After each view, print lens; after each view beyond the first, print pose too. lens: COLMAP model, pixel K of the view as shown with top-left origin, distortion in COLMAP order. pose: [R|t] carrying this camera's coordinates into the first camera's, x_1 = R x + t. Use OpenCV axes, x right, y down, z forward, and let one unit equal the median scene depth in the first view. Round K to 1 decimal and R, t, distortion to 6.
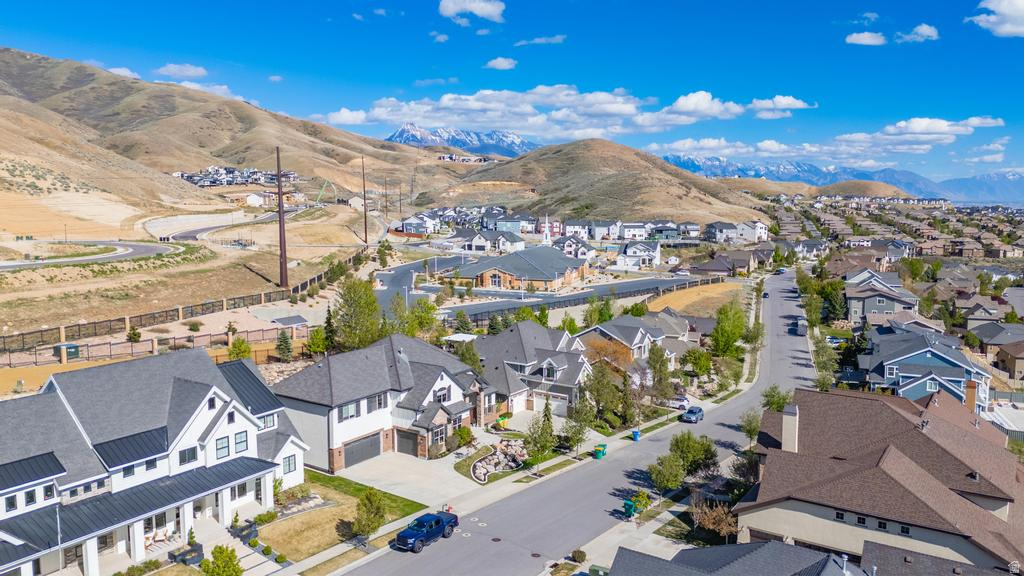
lens RADIAL K [[755.4, 0, 517.5], [0, 755.4, 283.2], [0, 0, 1]] dist [0.013071, 0.004517]
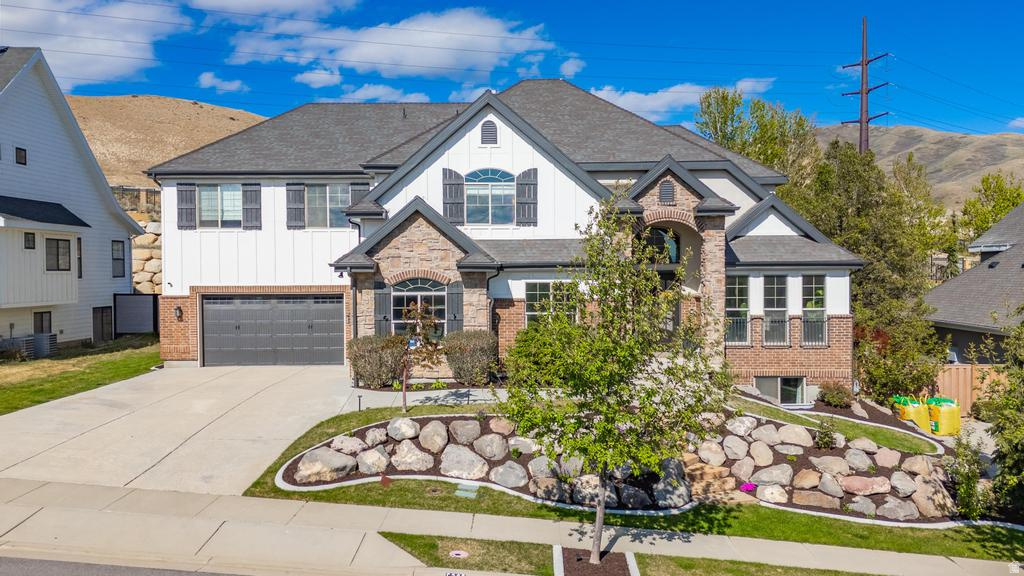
lens RADIAL K [[755.4, 0, 512.8], [0, 755.4, 289.4], [0, 0, 1]] dist [0.013071, 0.004517]
pose [[0.532908, 0.021416, -0.845902, 0.119816], [-0.090654, 0.995371, -0.031911, 0.152704], [0.841303, 0.093690, 0.532382, 0.680242]]
